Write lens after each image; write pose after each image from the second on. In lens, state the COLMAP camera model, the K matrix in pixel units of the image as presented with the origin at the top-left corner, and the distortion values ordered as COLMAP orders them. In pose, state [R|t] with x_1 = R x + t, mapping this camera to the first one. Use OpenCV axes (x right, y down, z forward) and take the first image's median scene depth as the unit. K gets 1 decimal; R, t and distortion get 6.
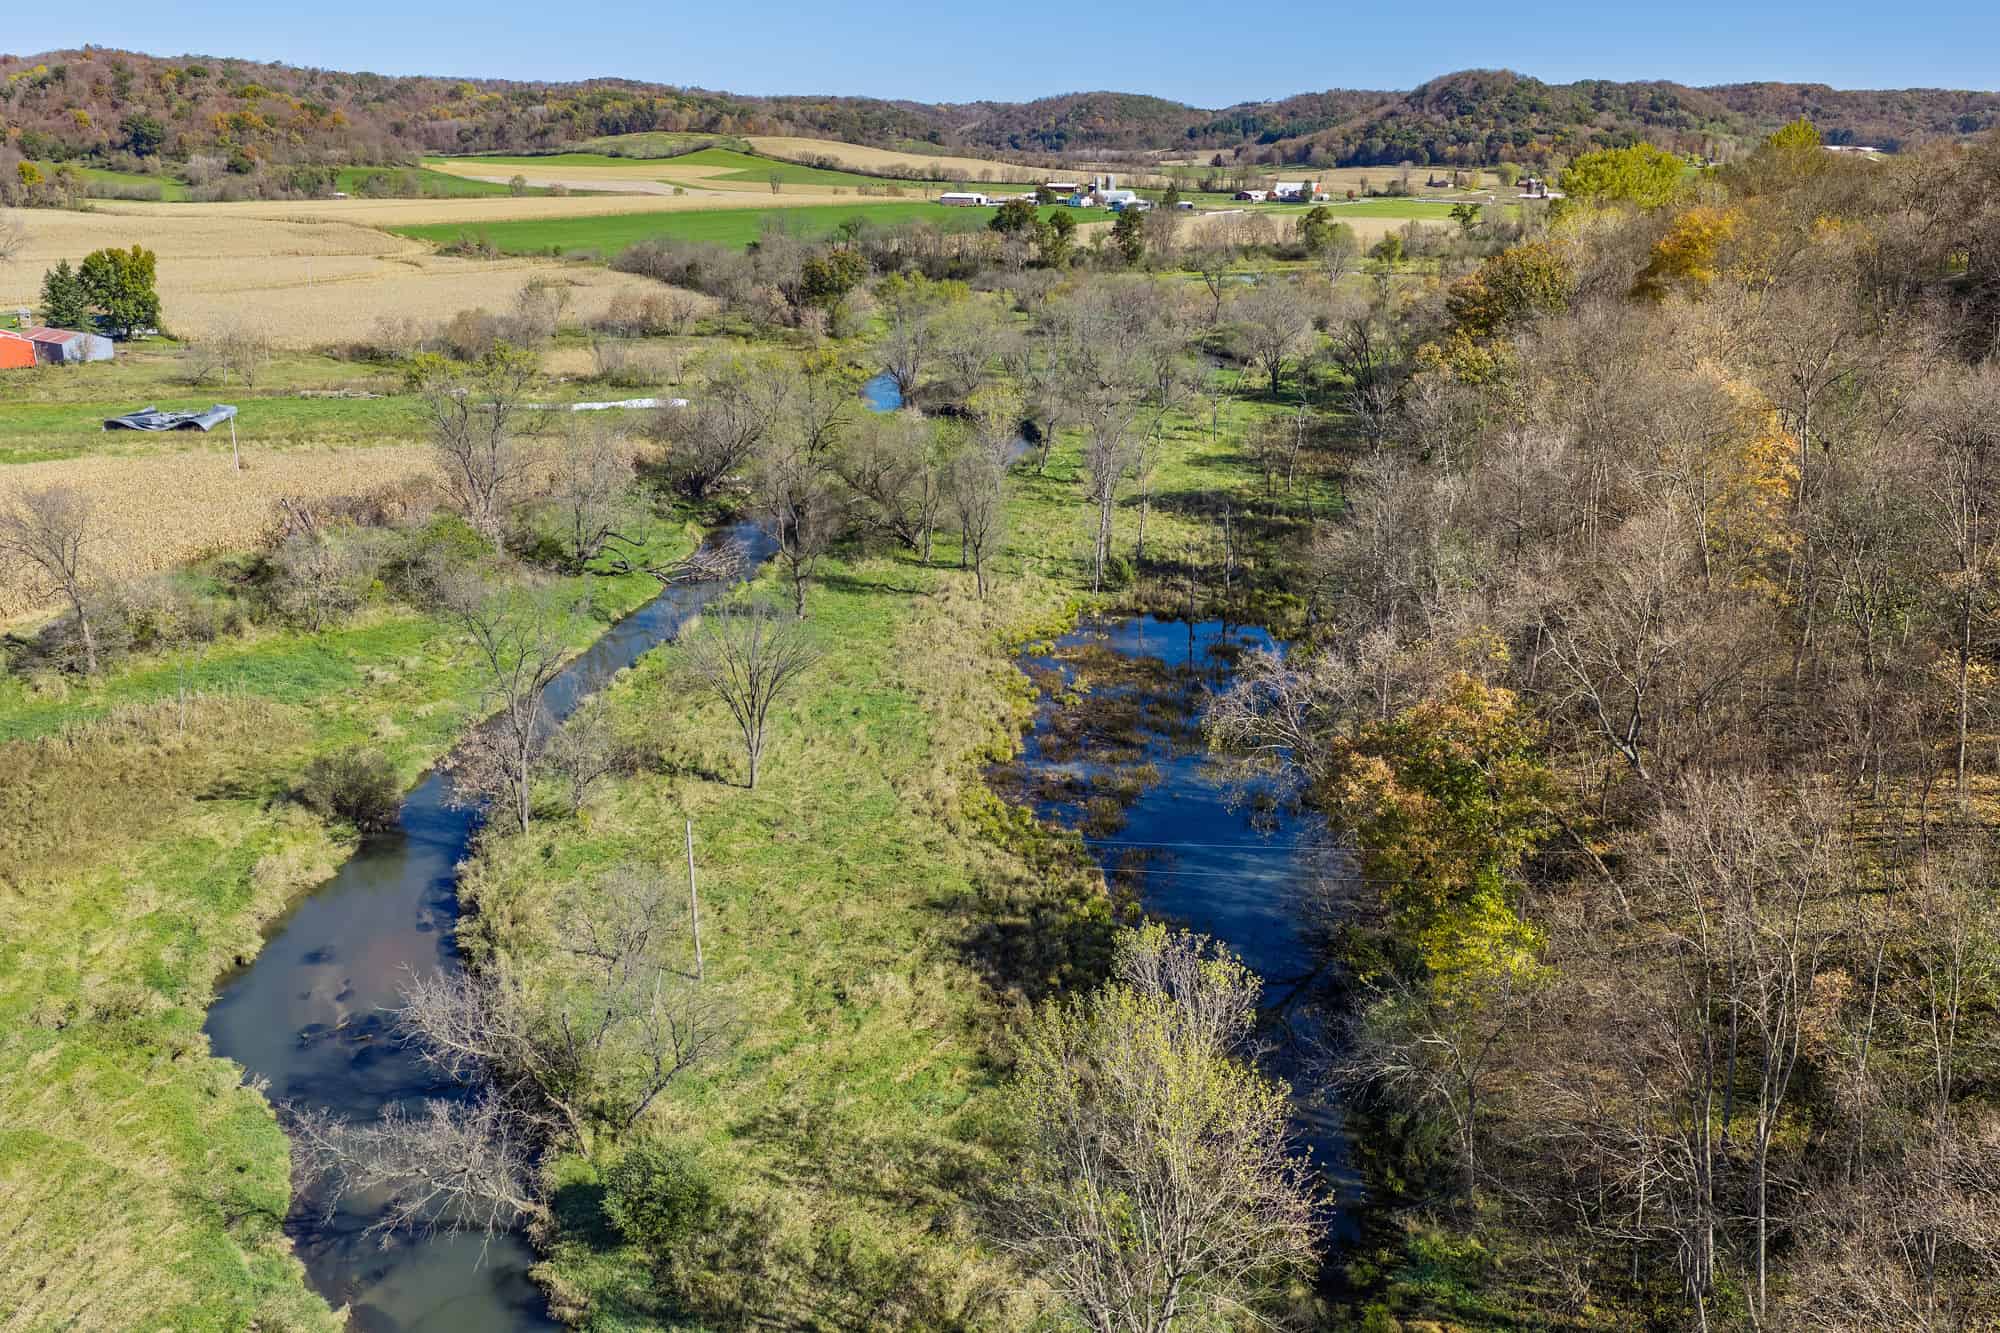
lens RADIAL K [[1649.4, 0, 1004.1], [0, 1649.4, 669.7], [0, 0, 1]] dist [0.008614, -0.011873]
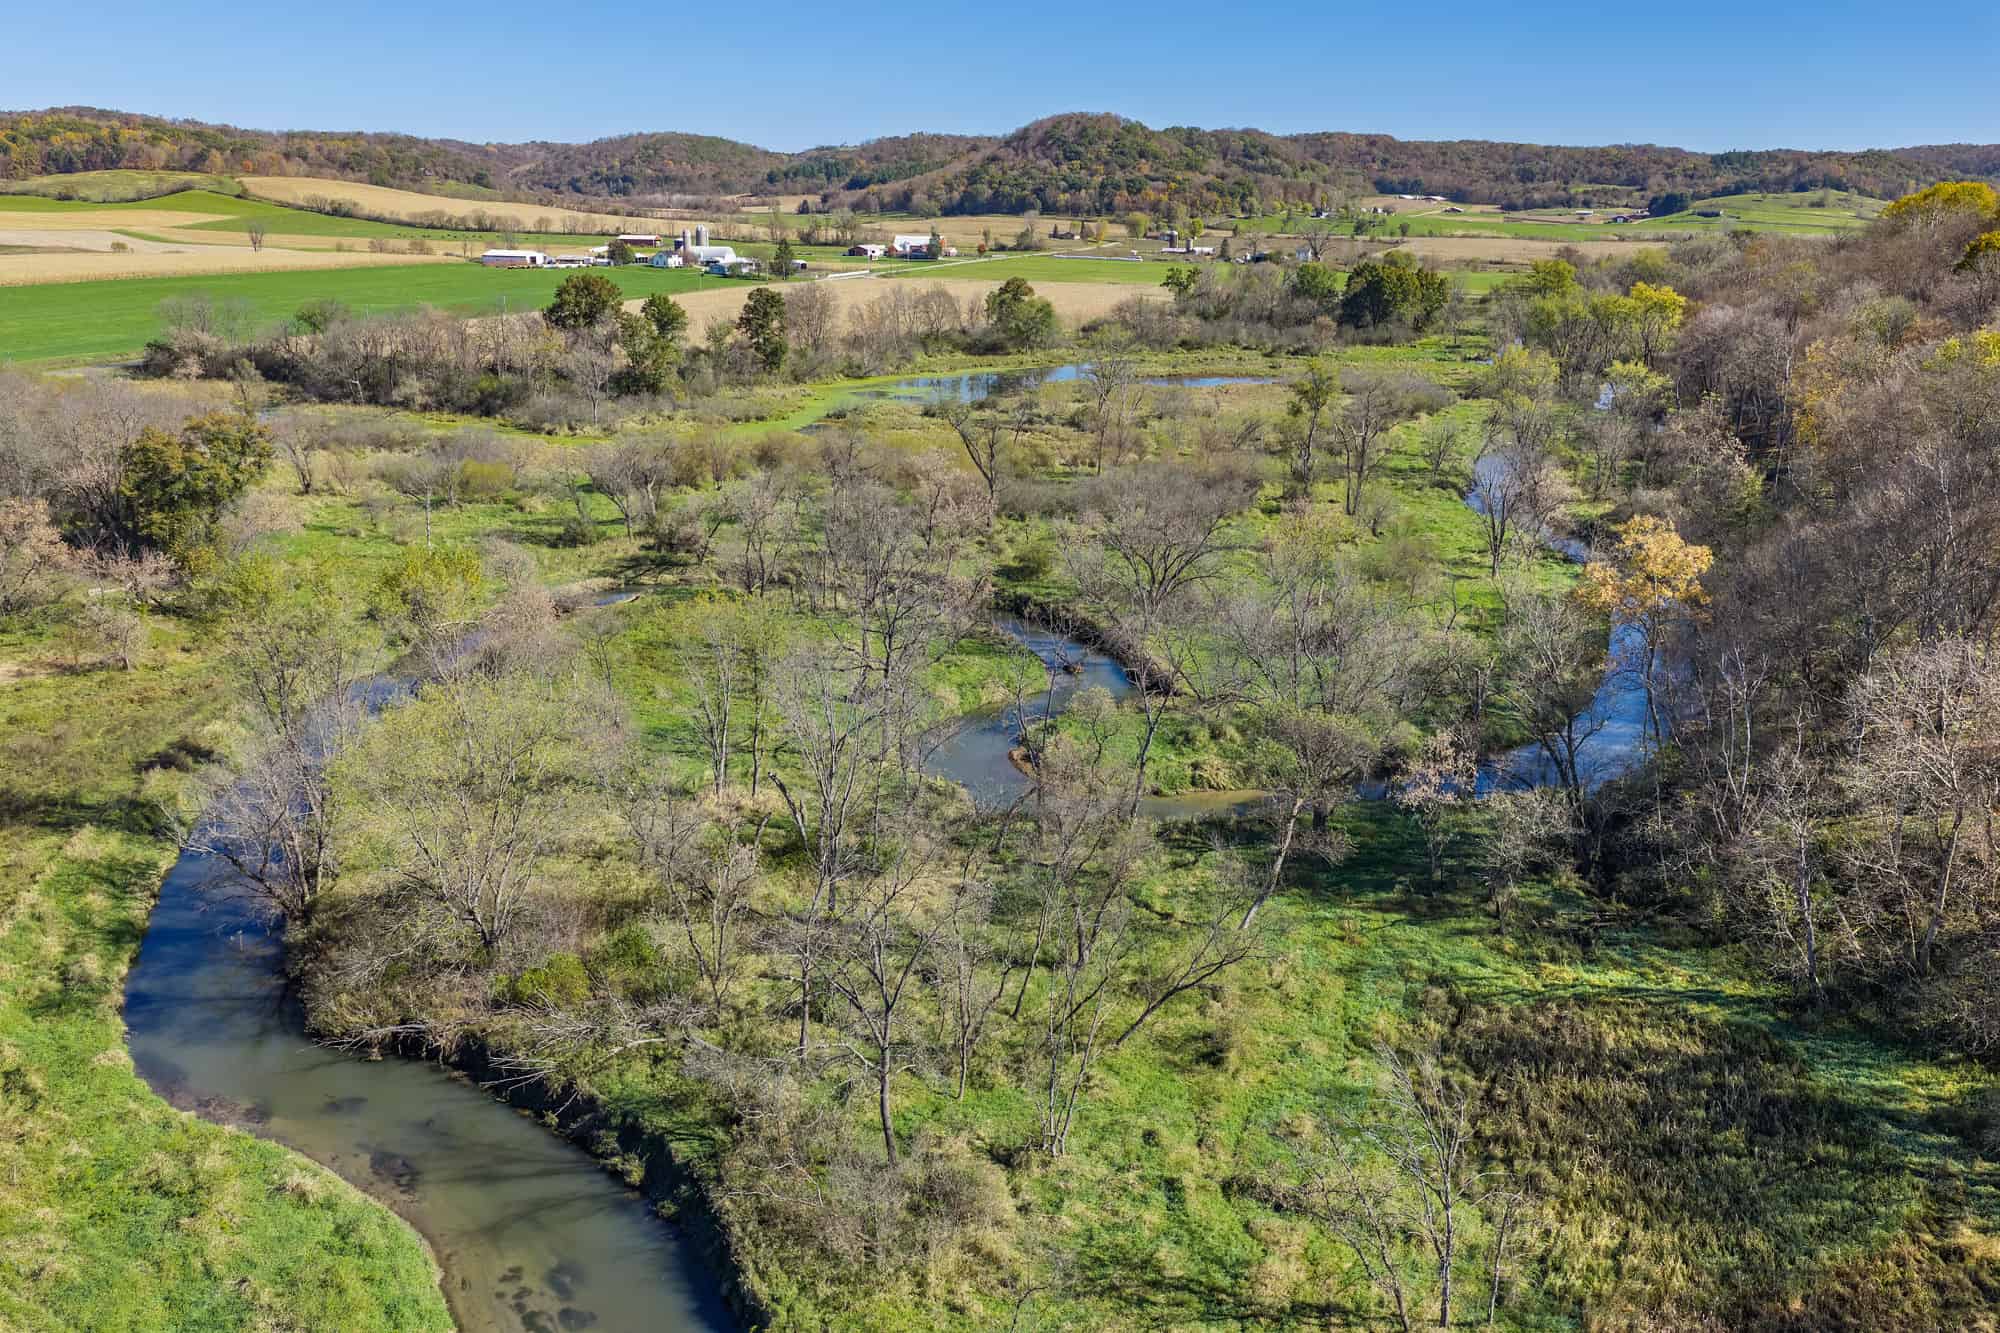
lens RADIAL K [[1658.4, 0, 1005.9], [0, 1658.4, 670.0], [0, 0, 1]] dist [0.009644, -0.008780]
pose [[0.968928, -0.062910, 0.239208, 0.000646], [0.069139, 0.997449, -0.017730, -0.036694], [-0.237483, 0.033717, 0.970806, 0.114420]]
